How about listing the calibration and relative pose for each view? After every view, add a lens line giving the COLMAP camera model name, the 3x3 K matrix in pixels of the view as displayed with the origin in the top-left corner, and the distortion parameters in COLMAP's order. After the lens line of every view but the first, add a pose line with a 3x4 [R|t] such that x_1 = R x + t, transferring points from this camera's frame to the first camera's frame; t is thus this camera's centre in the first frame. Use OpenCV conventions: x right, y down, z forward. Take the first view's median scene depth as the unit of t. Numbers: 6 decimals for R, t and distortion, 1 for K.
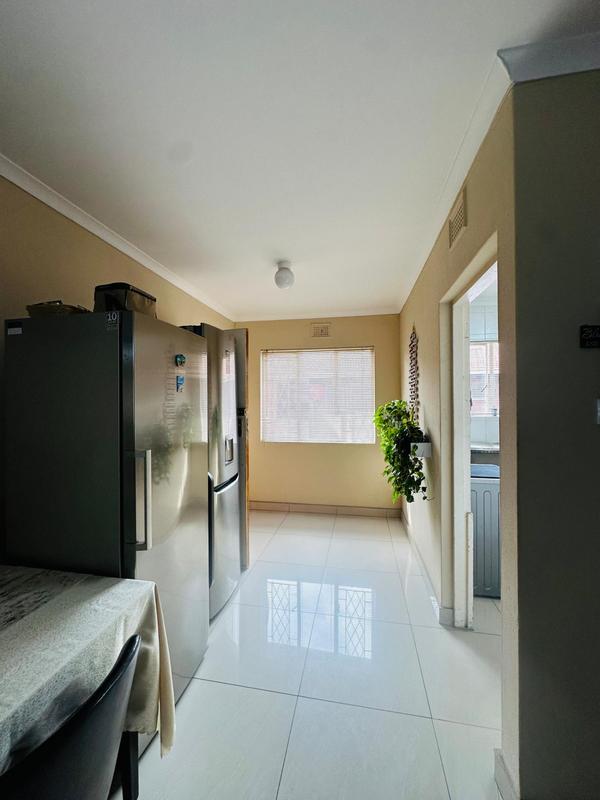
lens RADIAL K [[320.4, 0, 300.3], [0, 320.4, 401.3], [0, 0, 1]] dist [-0.002974, -0.000250]
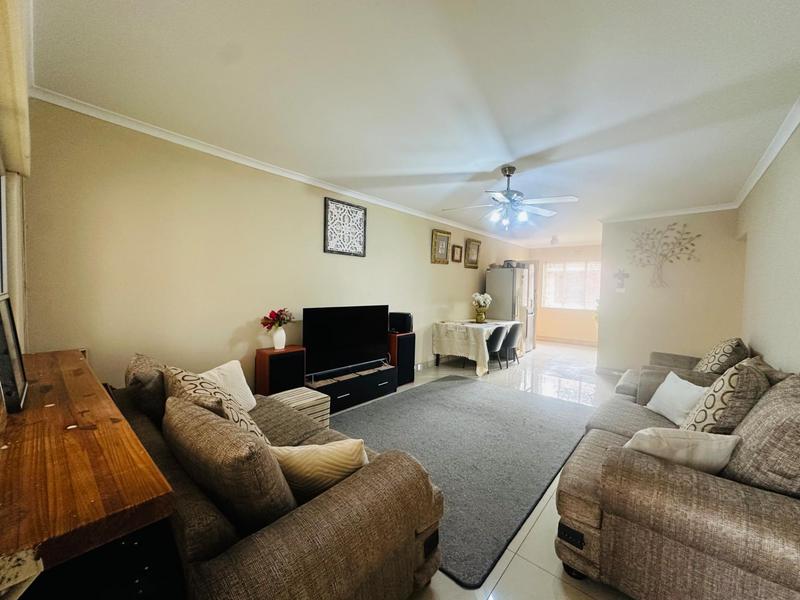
lens RADIAL K [[320.4, 0, 399.8], [0, 320.4, 299.2], [0, 0, 1]] dist [-0.002974, -0.000250]
pose [[0.863322, 0.032990, -0.503574, 0.146655], [-0.016879, 0.999190, 0.036522, 0.015668], [0.504371, -0.023031, 0.863180, -1.459133]]
